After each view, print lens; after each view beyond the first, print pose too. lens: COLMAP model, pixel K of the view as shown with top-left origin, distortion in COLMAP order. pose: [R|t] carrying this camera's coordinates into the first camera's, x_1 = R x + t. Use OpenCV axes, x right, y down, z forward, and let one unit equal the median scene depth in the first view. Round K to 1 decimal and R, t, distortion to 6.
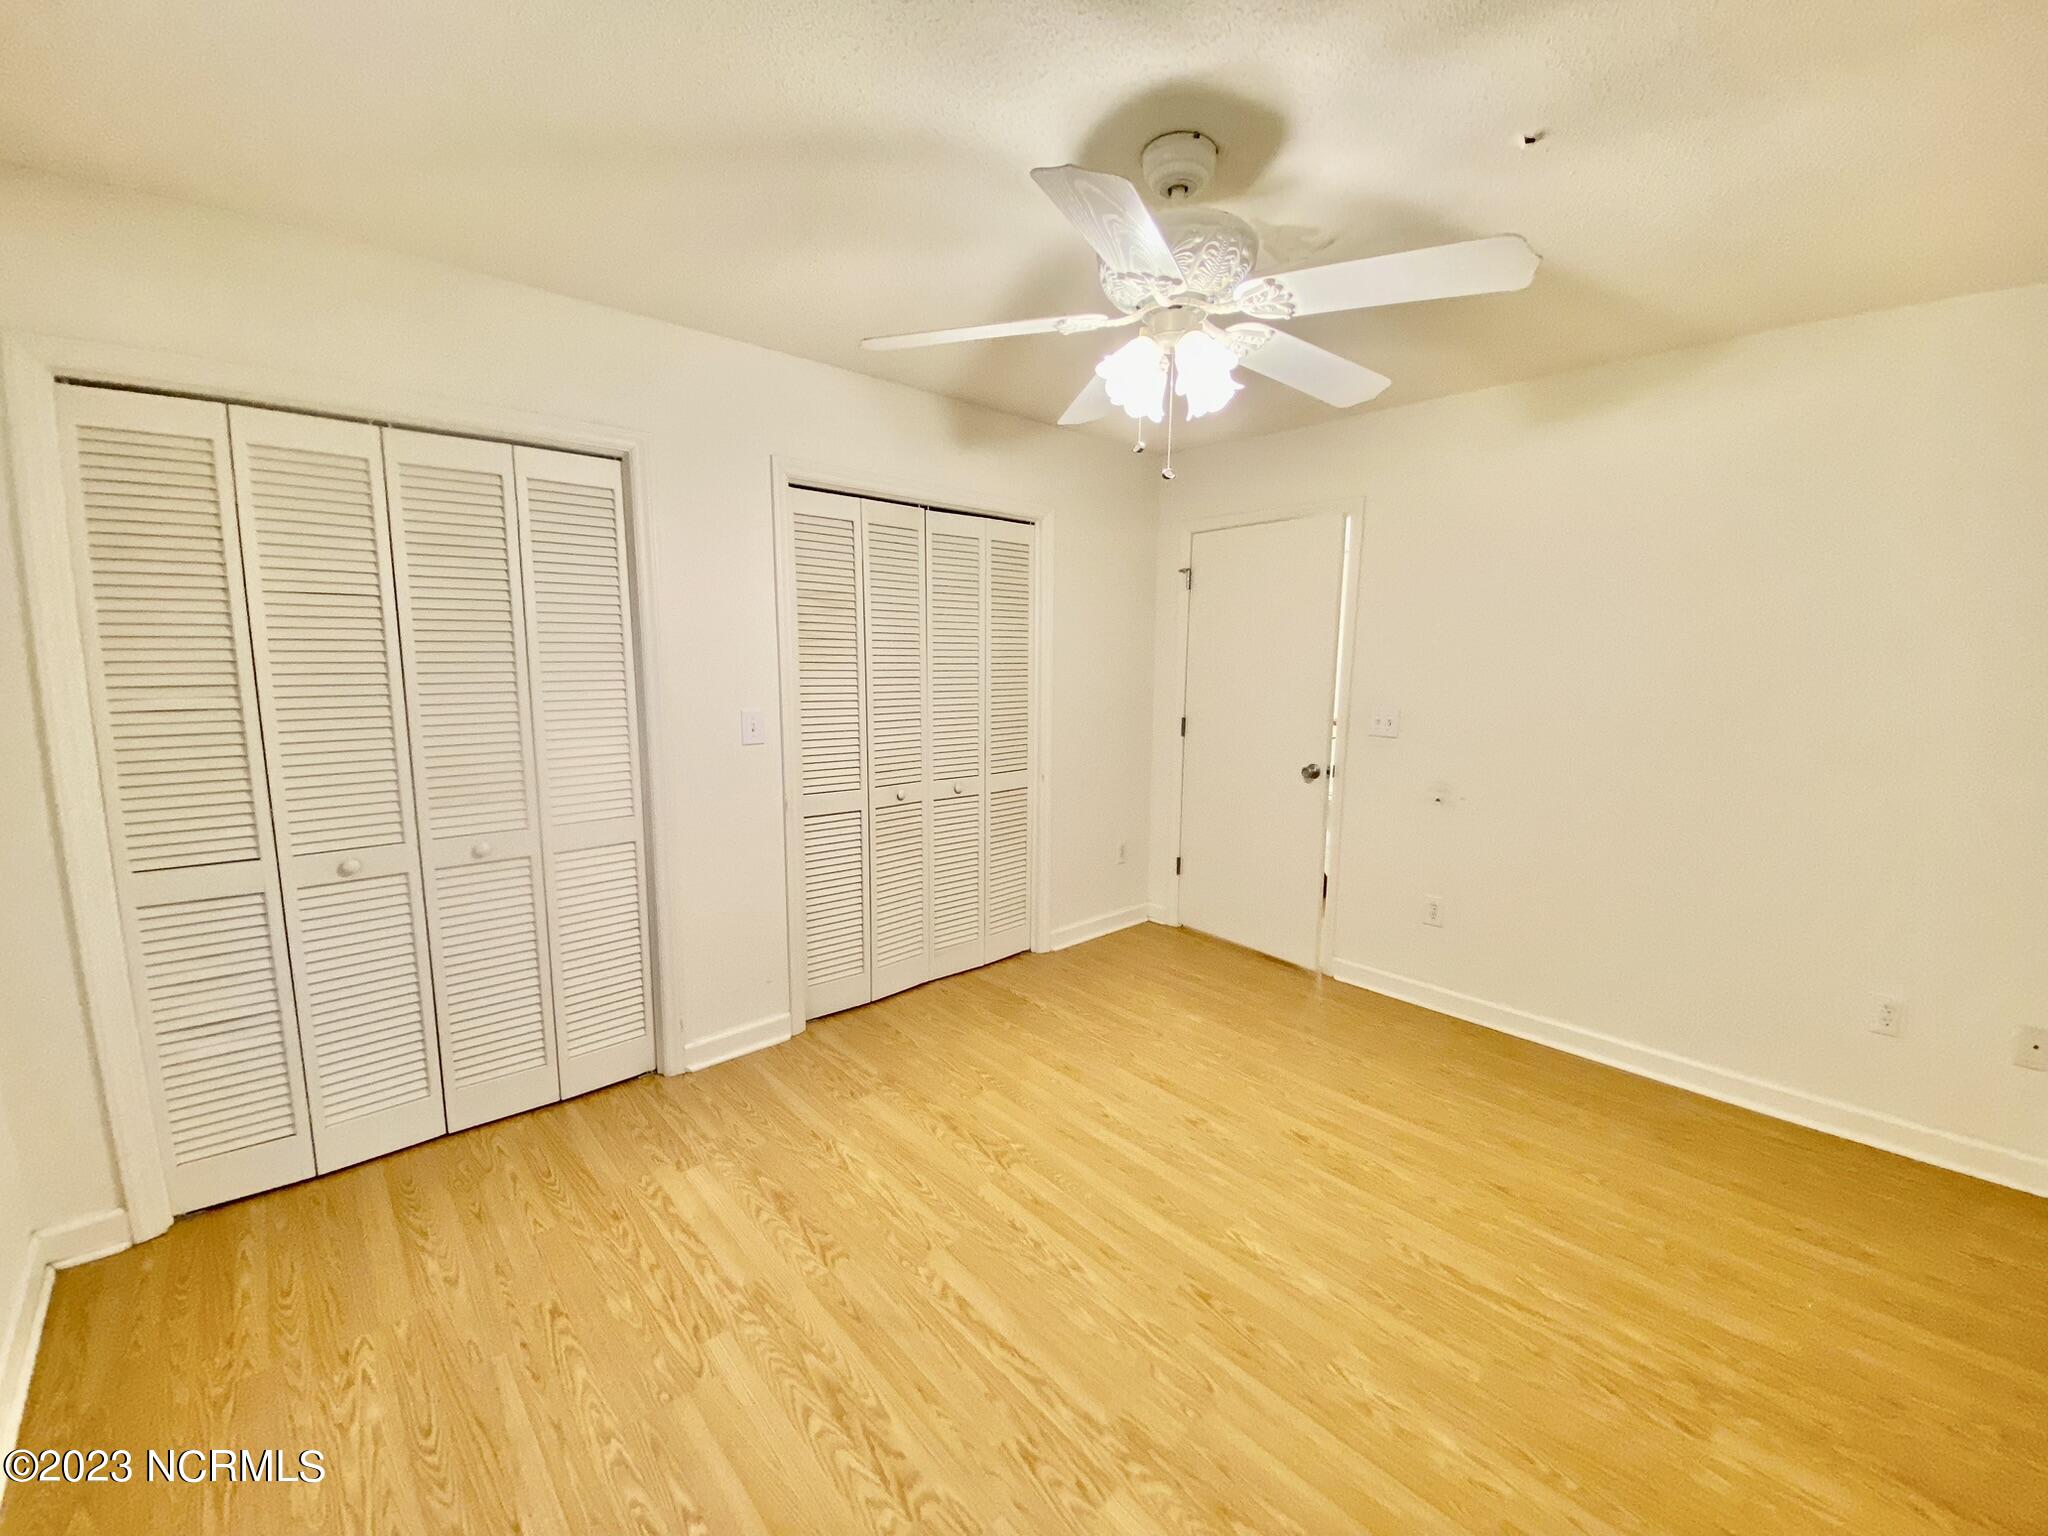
lens RADIAL K [[829.1, 0, 1024.2], [0, 829.1, 769.9], [0, 0, 1]] dist [0.020047, -0.018605]
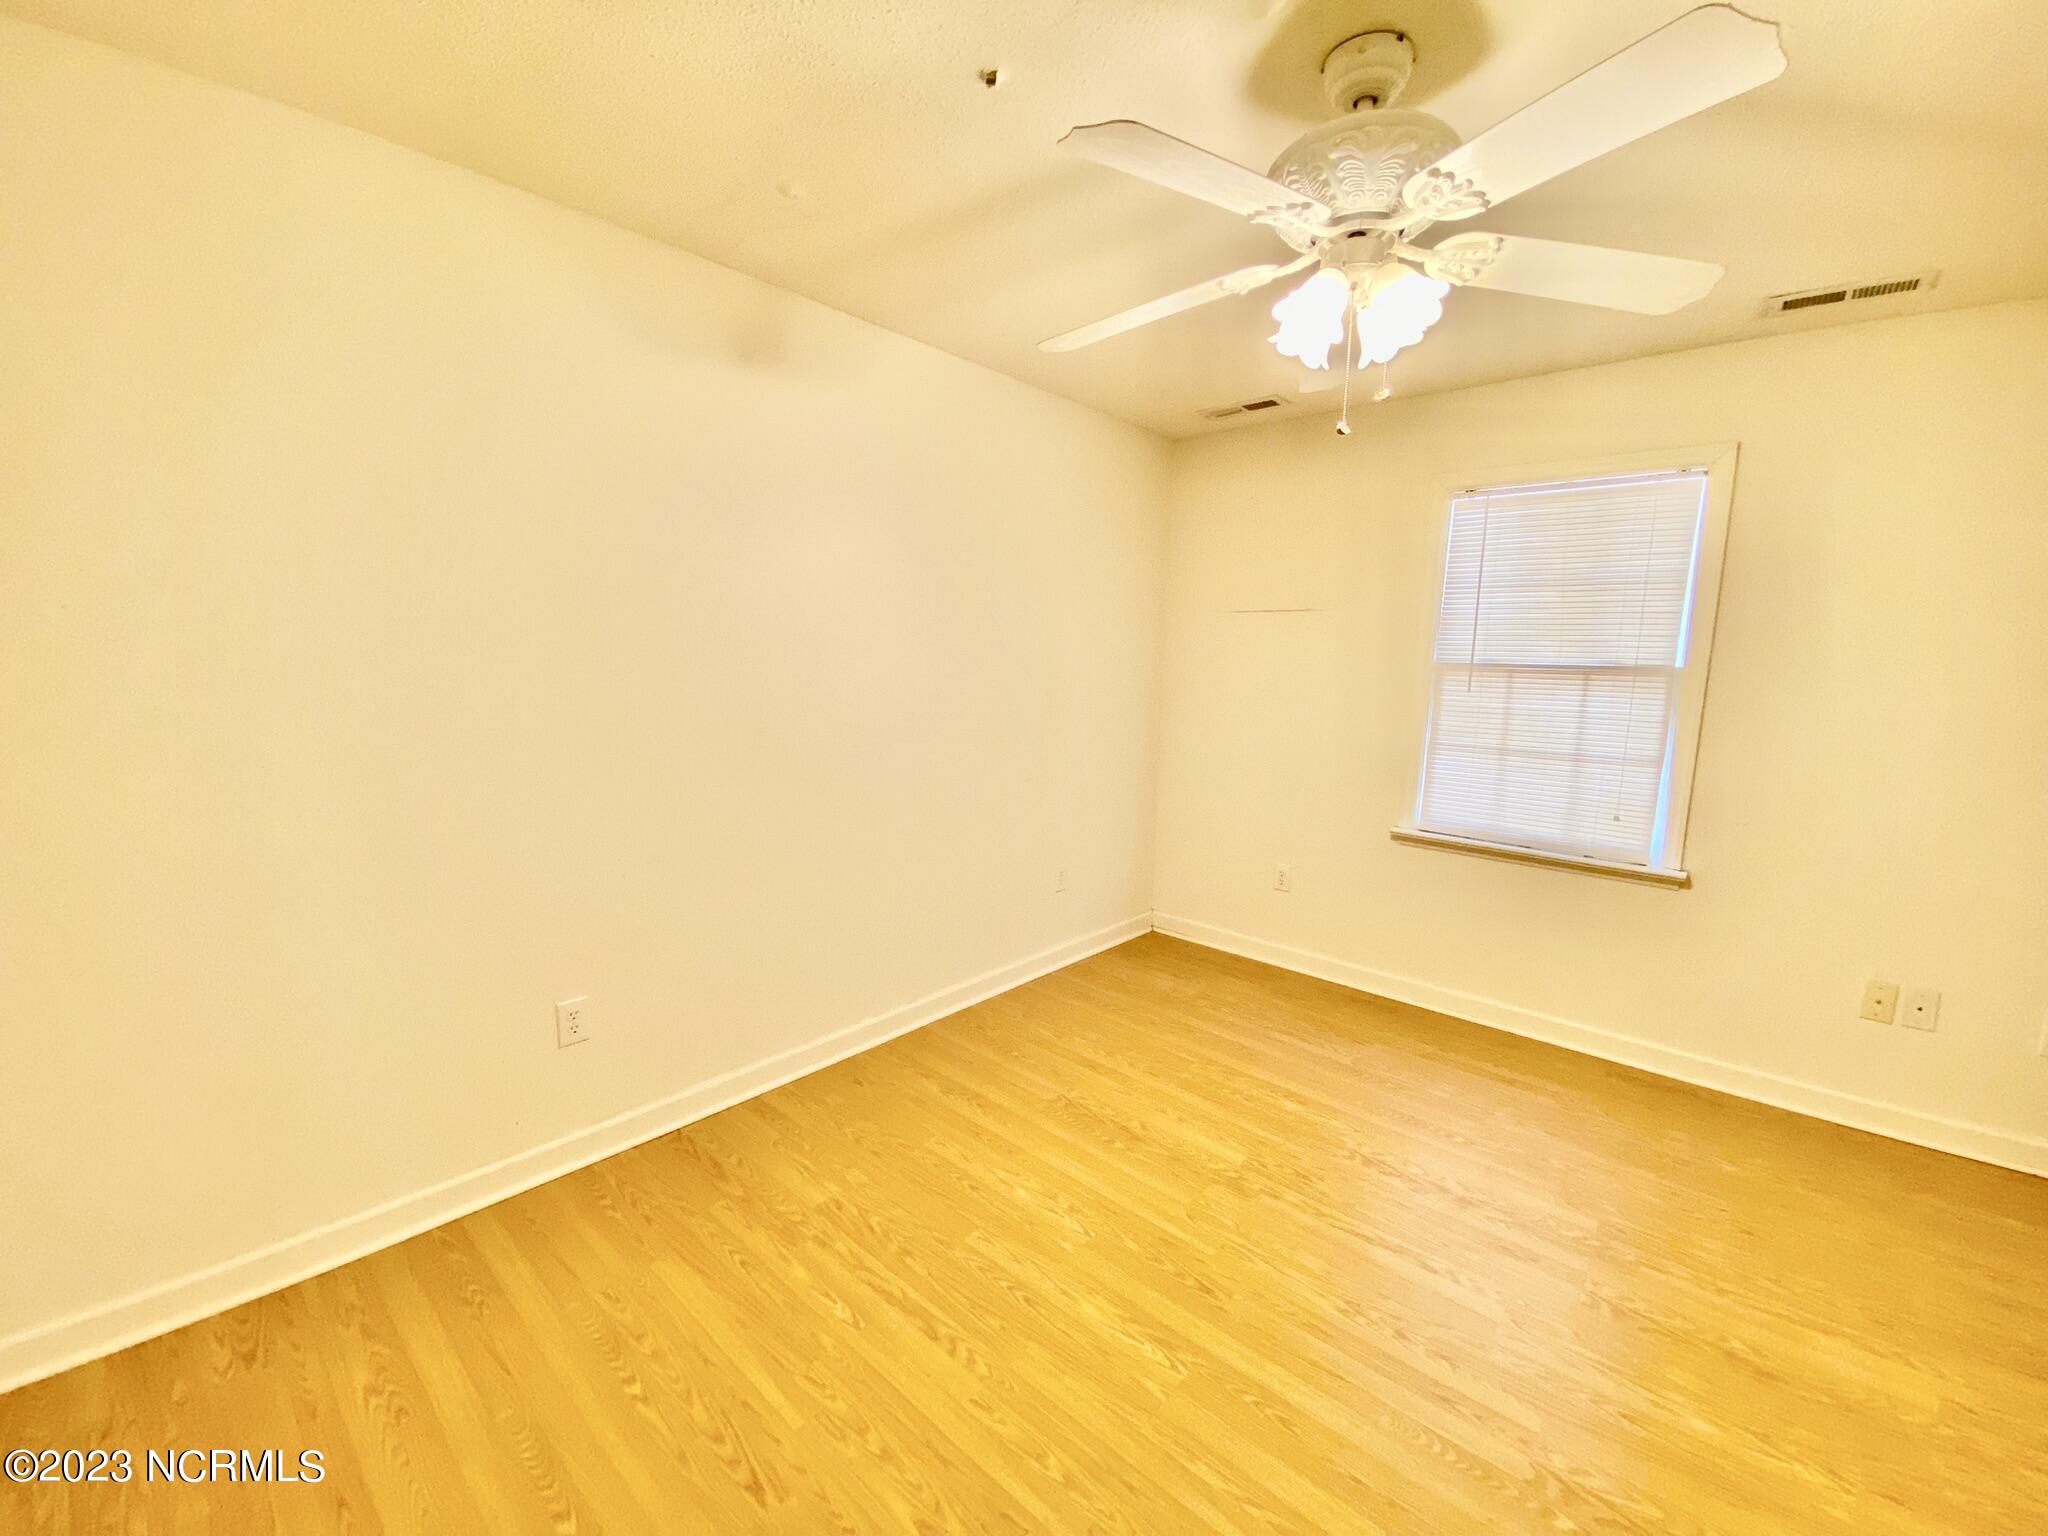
lens RADIAL K [[829.1, 0, 1024.2], [0, 829.1, 769.9], [0, 0, 1]] dist [0.020047, -0.018605]
pose [[-0.994380, -0.021205, -0.103729, 0.561284], [-0.050360, 0.956539, 0.287222, -0.237596], [0.093130, 0.290831, -0.952231, 1.797873]]
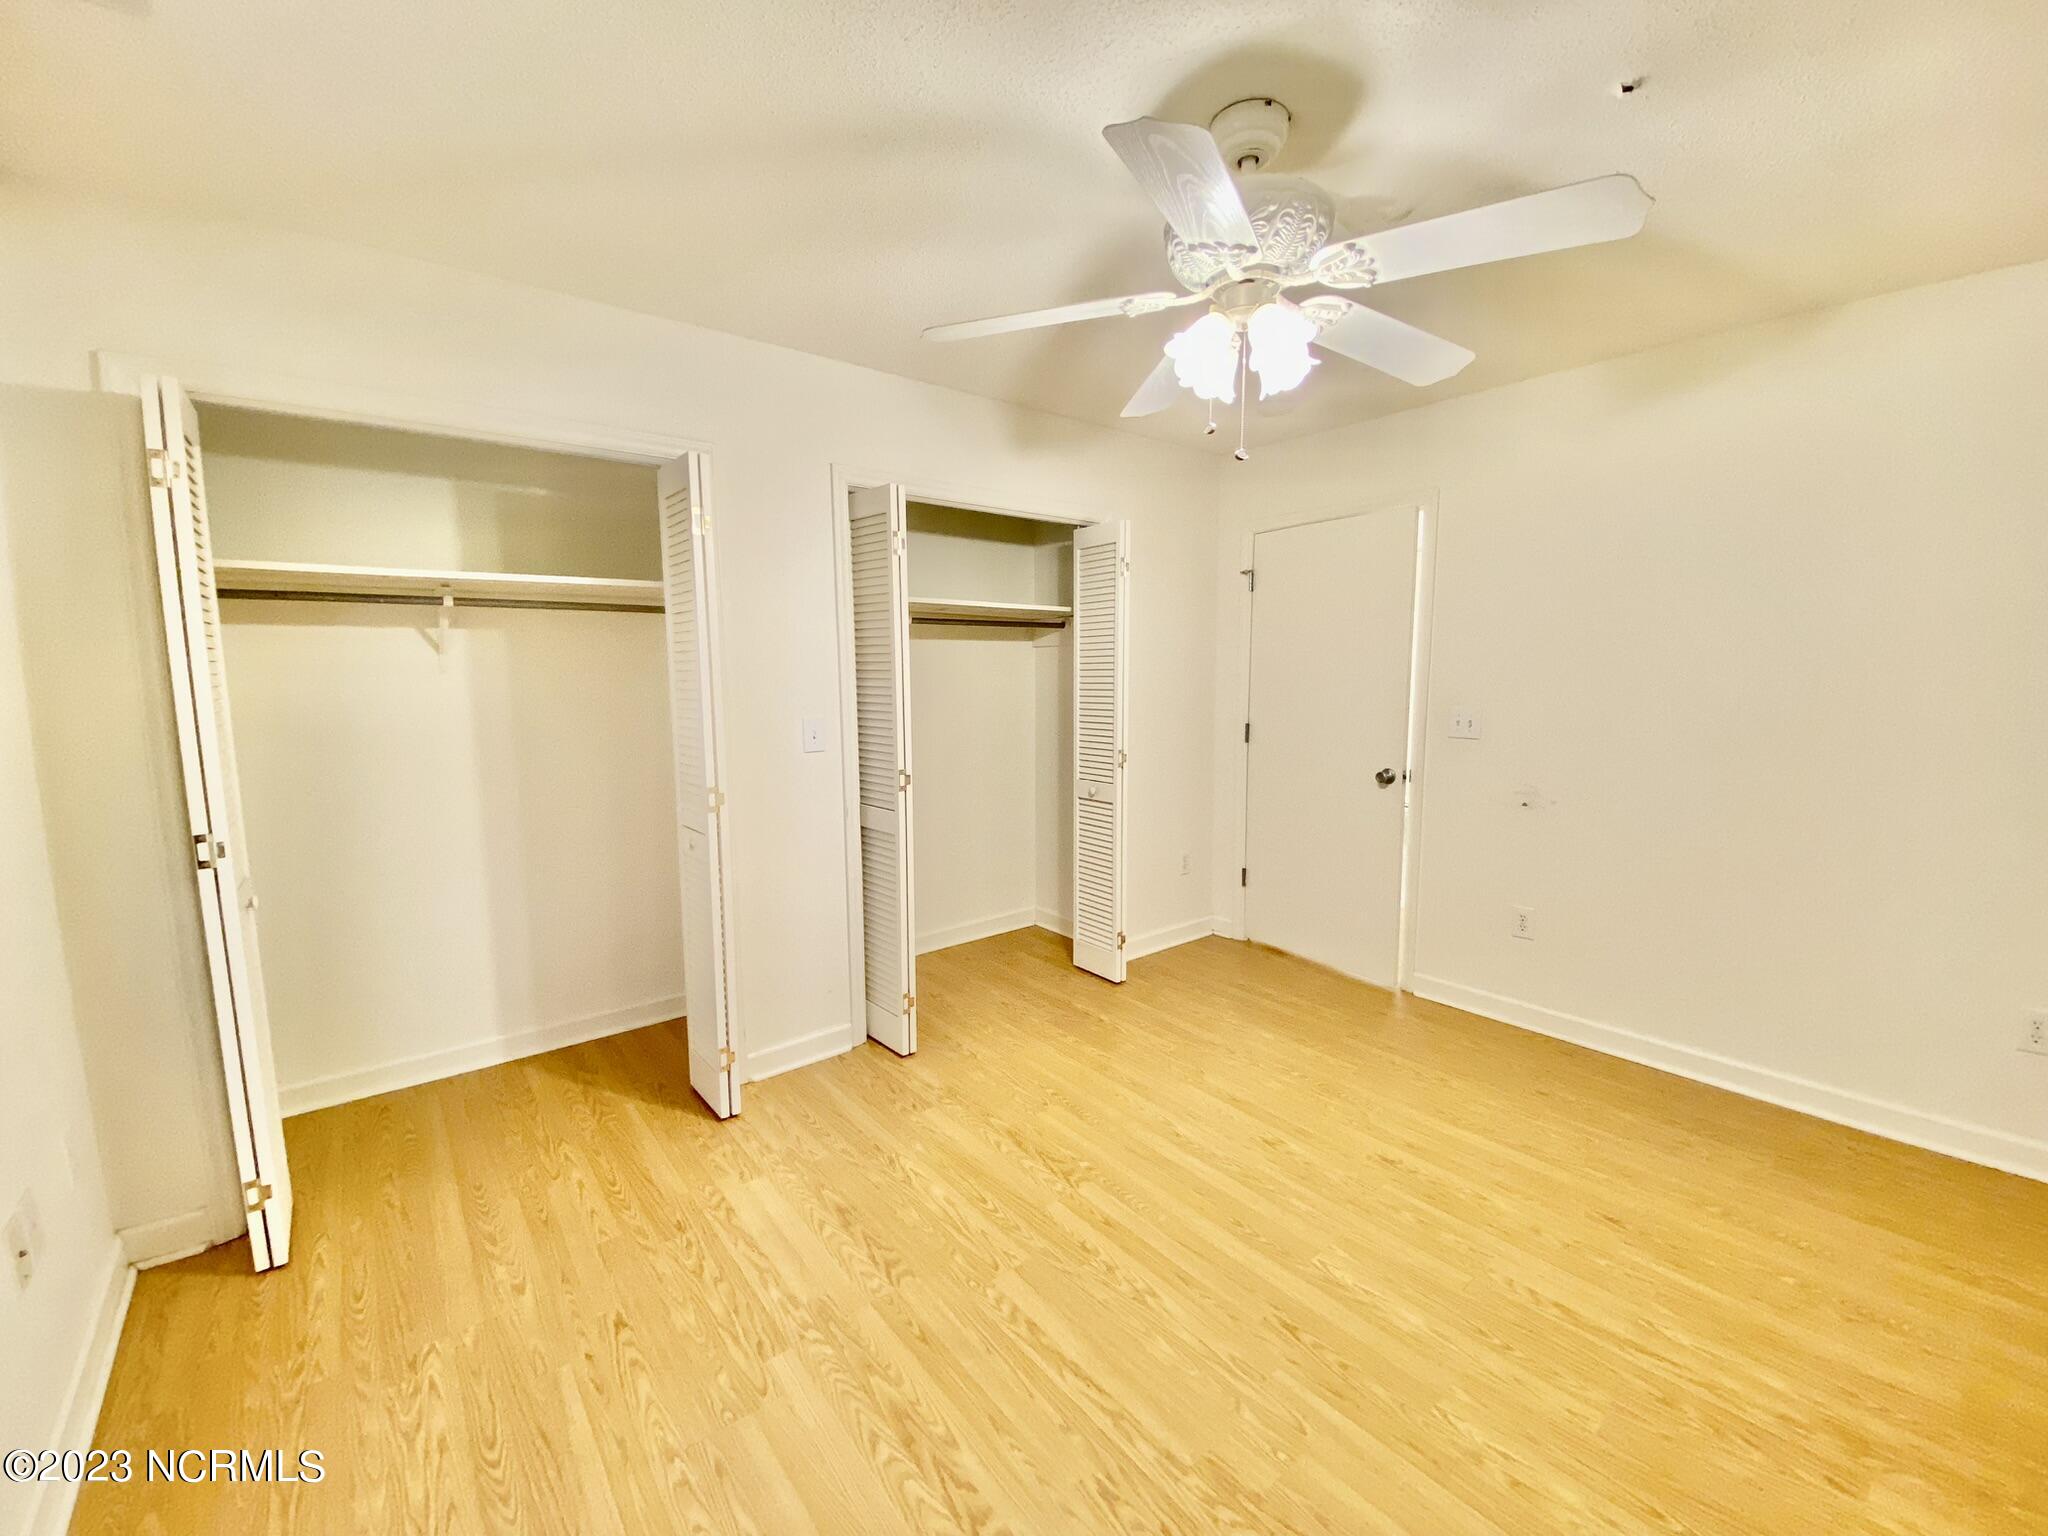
lens RADIAL K [[829.1, 0, 1024.2], [0, 829.1, 769.9], [0, 0, 1]] dist [0.020047, -0.018605]
pose [[0.997923, -0.009596, -0.063702, -0.017929], [0.008253, 0.999739, -0.021304, 0.023094], [0.063890, 0.020734, 0.997742, 0.036295]]
